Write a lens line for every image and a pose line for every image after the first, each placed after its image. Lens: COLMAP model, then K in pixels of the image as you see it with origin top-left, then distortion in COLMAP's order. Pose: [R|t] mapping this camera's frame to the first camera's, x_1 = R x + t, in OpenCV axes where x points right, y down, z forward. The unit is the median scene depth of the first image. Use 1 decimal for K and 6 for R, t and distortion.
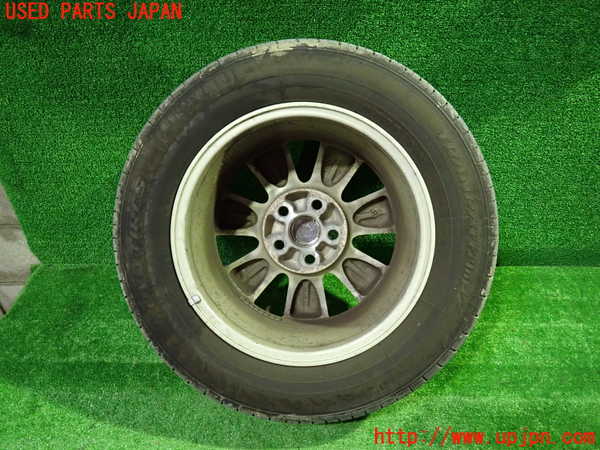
lens RADIAL K [[442.7, 0, 301.4], [0, 442.7, 225.5], [0, 0, 1]] dist [0.011532, -0.006012]
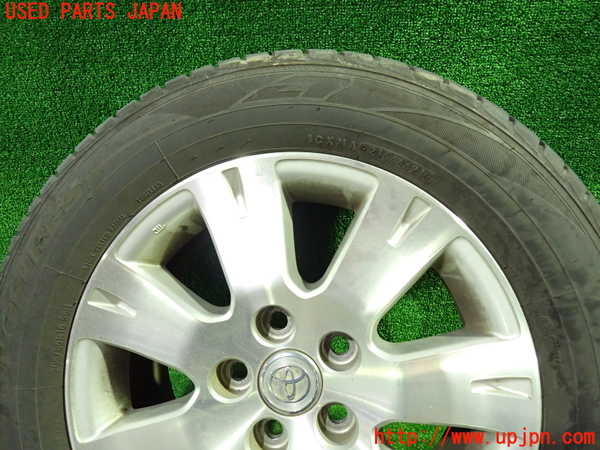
lens RADIAL K [[442.7, 0, 301.7], [0, 442.7, 223.7], [0, 0, 1]] dist [0.011532, -0.006012]
pose [[0.997905, 0.004988, -0.064505, 0.030180], [-0.012231, 0.993588, -0.112398, -0.098066], [0.063531, 0.112951, 0.991567, 0.350196]]
